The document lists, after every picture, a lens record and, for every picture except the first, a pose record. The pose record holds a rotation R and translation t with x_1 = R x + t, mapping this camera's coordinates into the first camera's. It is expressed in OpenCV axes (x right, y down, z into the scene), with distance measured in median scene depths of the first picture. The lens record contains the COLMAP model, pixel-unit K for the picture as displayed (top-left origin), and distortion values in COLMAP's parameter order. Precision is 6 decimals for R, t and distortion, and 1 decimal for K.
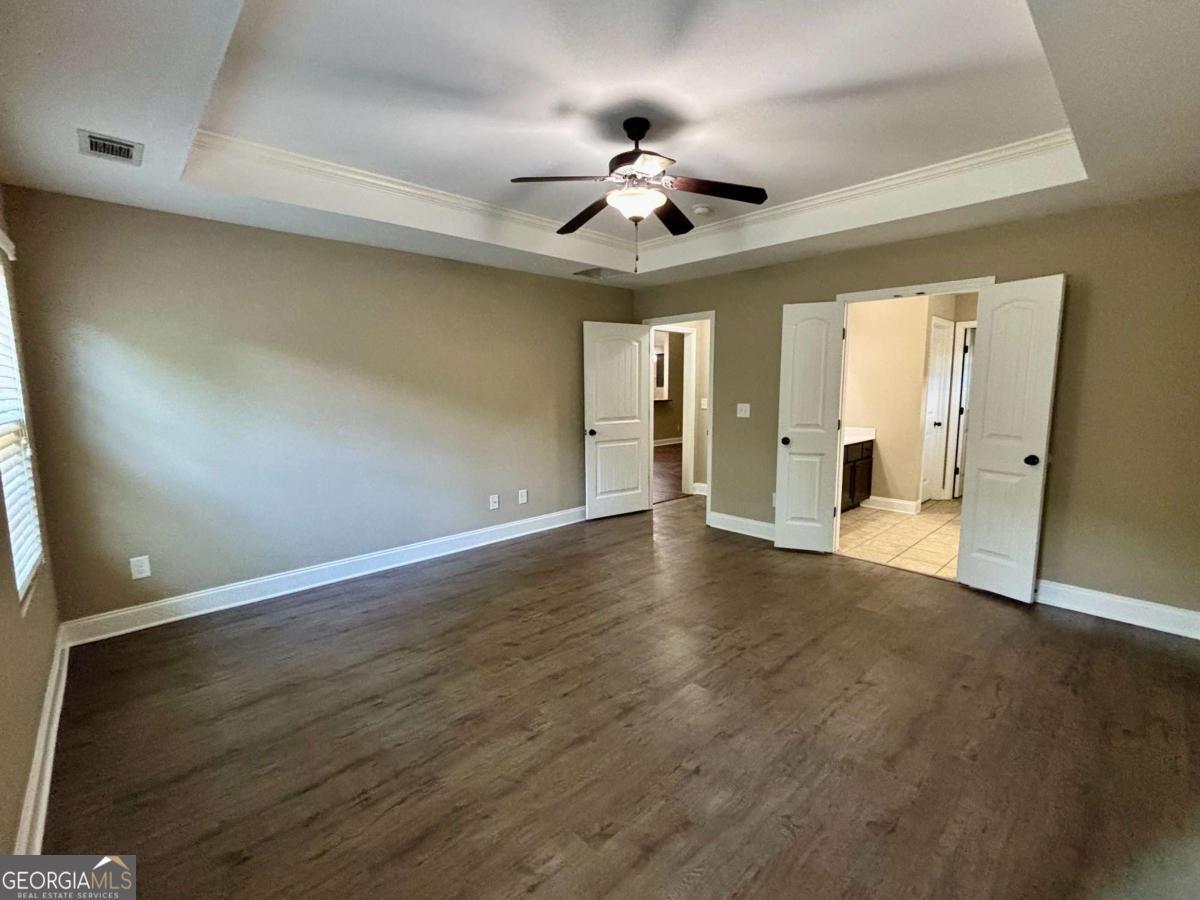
lens RADIAL K [[533.4, 0, 602.9], [0, 533.4, 446.1], [0, 0, 1]] dist [0.010067, -0.000880]
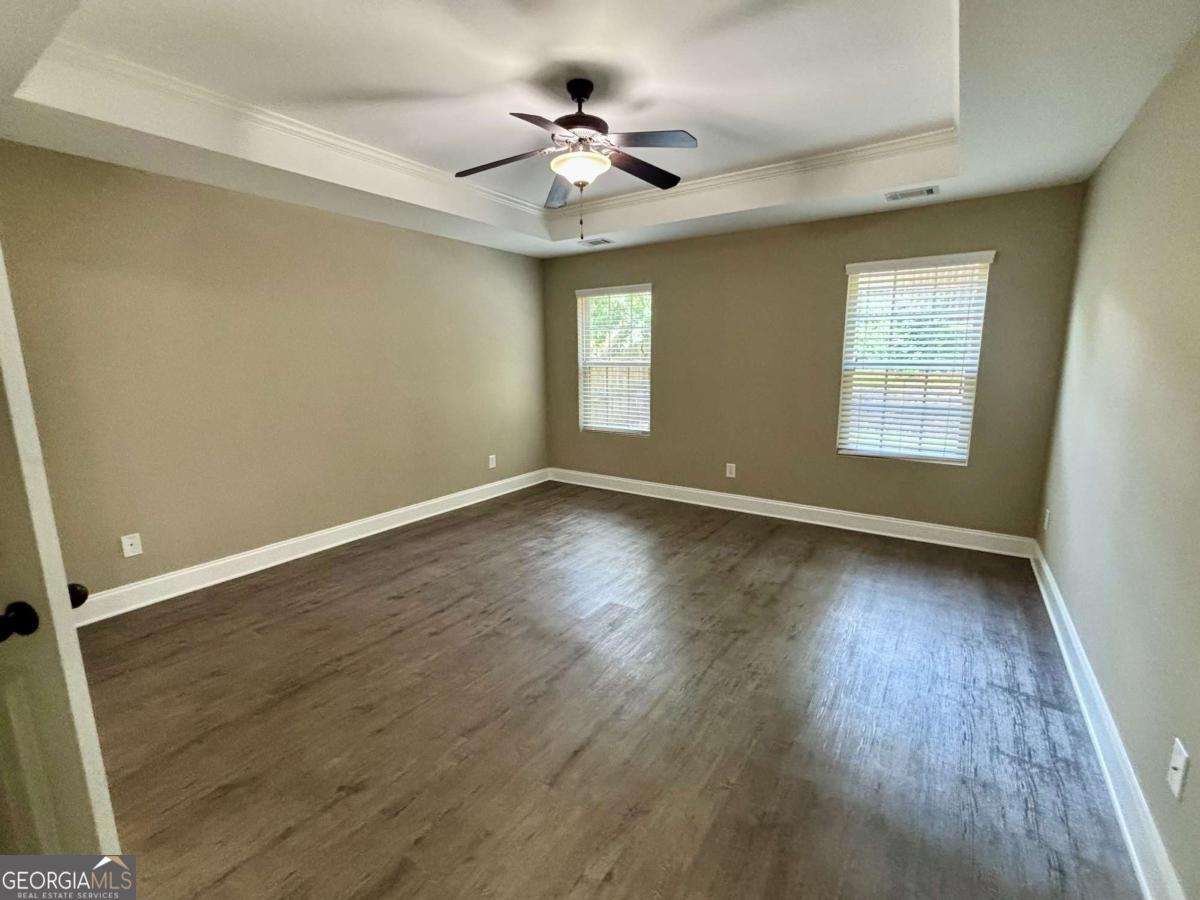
lens RADIAL K [[533.4, 0, 591.6], [0, 533.4, 451.5], [0, 0, 1]] dist [0.010067, -0.000880]
pose [[-0.979863, 0.048755, -0.193625, 0.249411], [-0.010041, 0.956471, 0.291654, -0.229884], [0.199416, 0.287725, -0.936722, 1.993009]]
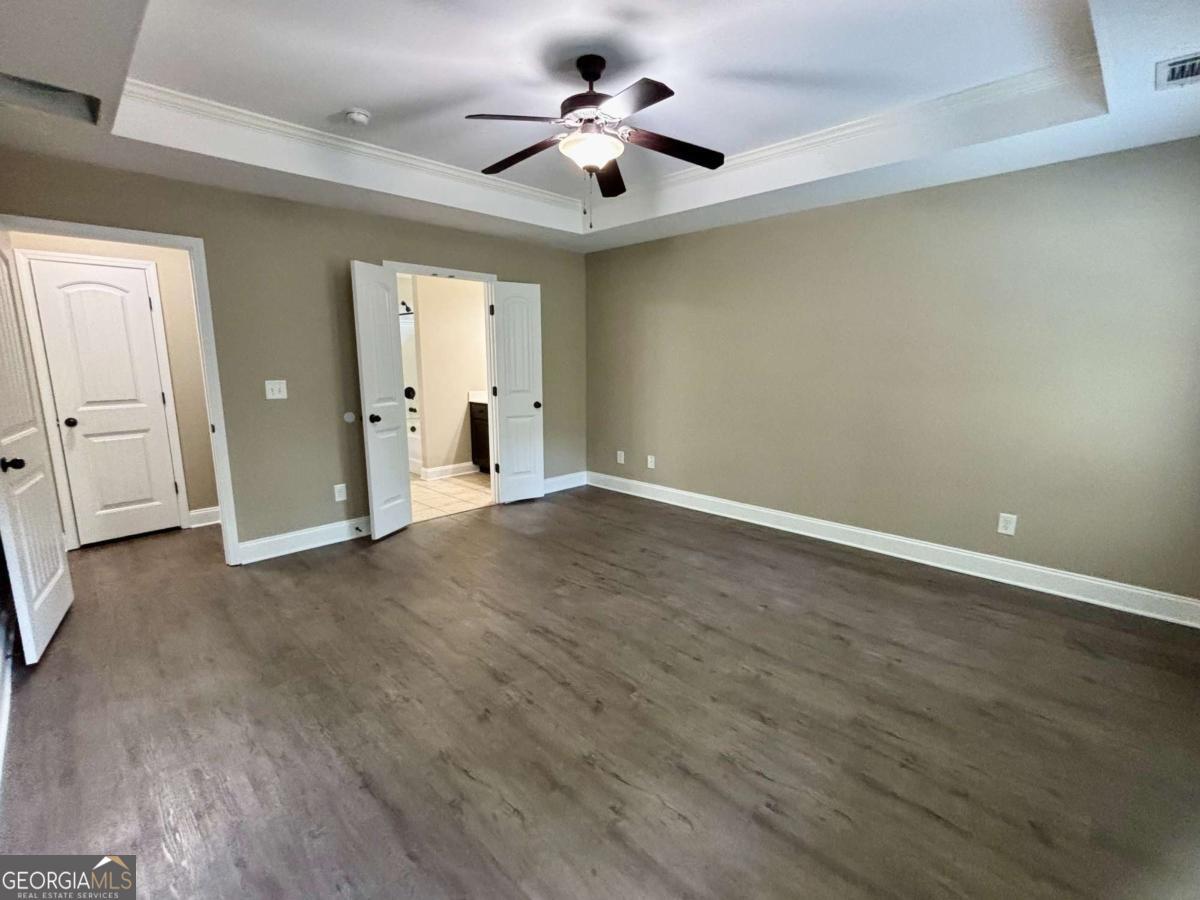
lens RADIAL K [[533.4, 0, 606.5], [0, 533.4, 449.9], [0, 0, 1]] dist [0.010067, -0.000880]
pose [[-0.033481, -0.170850, 0.984728, -0.884899], [0.118445, 0.977659, 0.173650, -0.107515], [-0.992396, 0.122450, -0.012496, 1.008899]]
